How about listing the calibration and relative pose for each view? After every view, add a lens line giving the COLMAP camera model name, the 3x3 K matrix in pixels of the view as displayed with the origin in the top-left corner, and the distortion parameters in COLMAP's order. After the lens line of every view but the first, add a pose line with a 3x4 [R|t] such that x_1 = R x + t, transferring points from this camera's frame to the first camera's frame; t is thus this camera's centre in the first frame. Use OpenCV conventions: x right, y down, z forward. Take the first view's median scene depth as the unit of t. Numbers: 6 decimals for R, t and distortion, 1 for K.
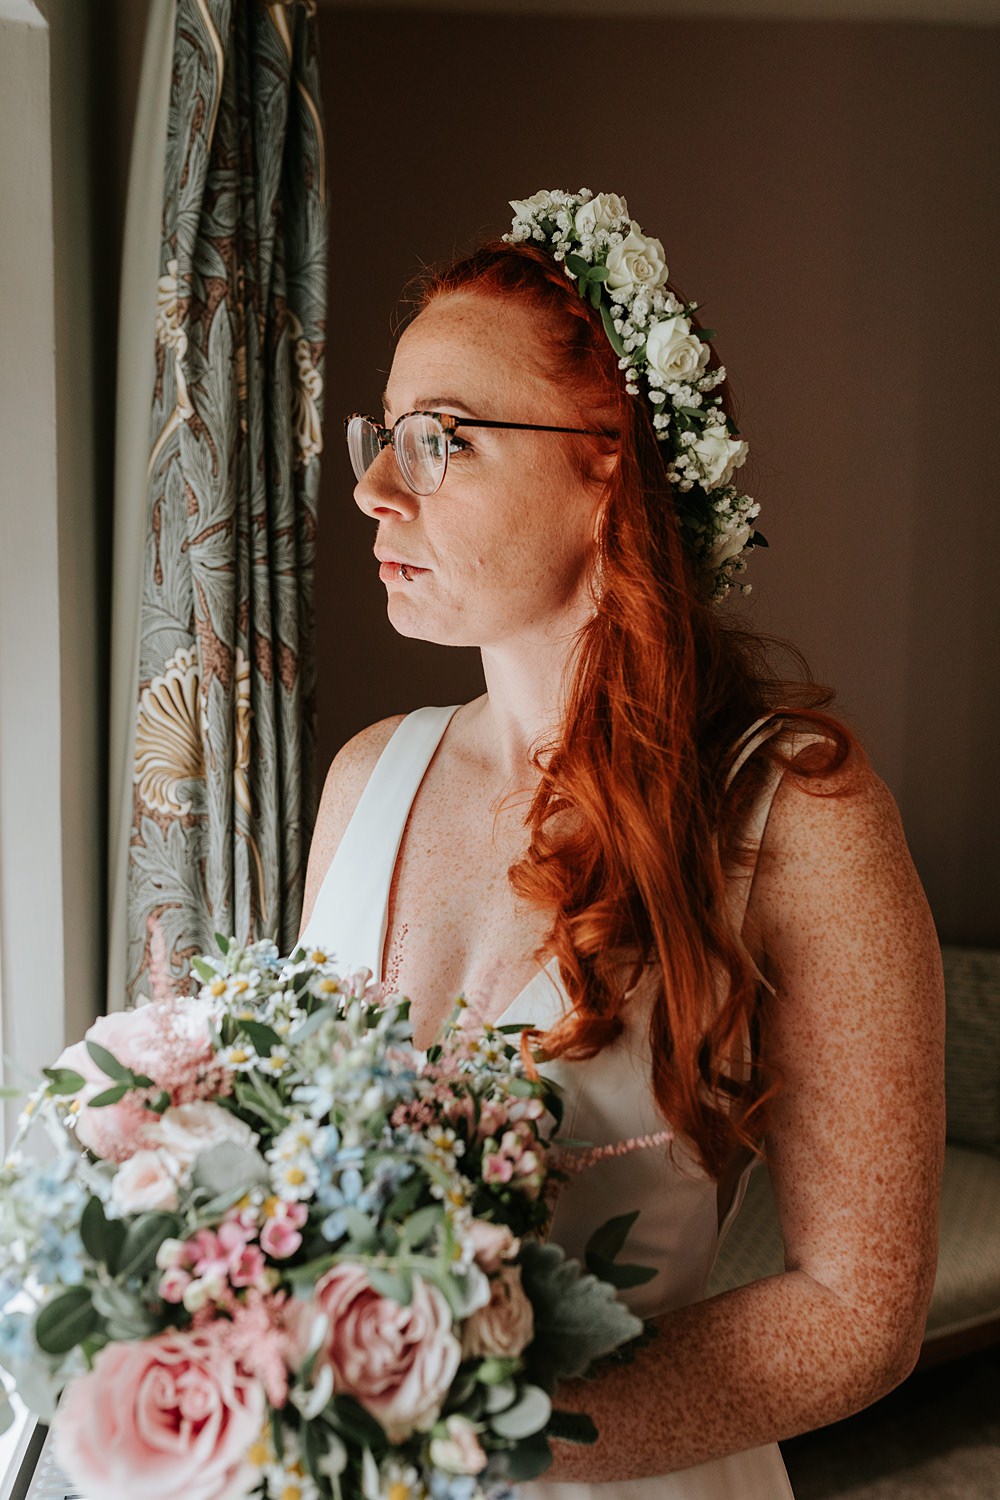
lens RADIAL K [[1505.8, 0, 501.5], [0, 1505.8, 773.9], [0, 0, 1]] dist [0.042652, -0.001074]
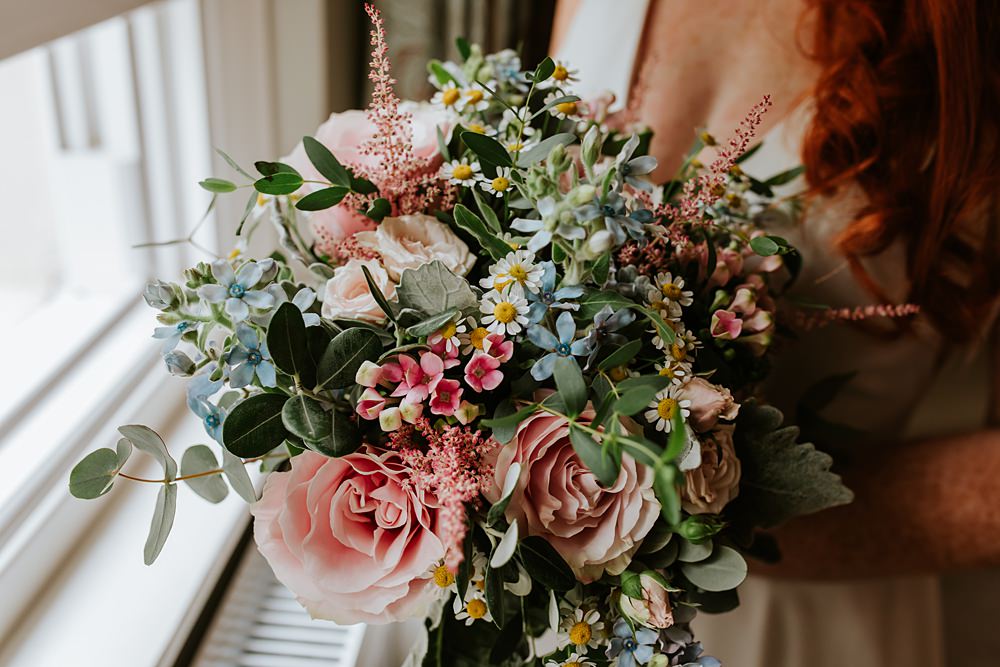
lens RADIAL K [[991.1, 0, 500.0], [0, 991.1, 333.5], [0, 0, 1]] dist [-0.018608, -0.003226]
pose [[0.973958, 0.143829, -0.175271, -0.031231], [-0.073754, 0.931973, 0.354946, 0.063449], [0.214399, -0.332775, 0.918310, 0.422441]]
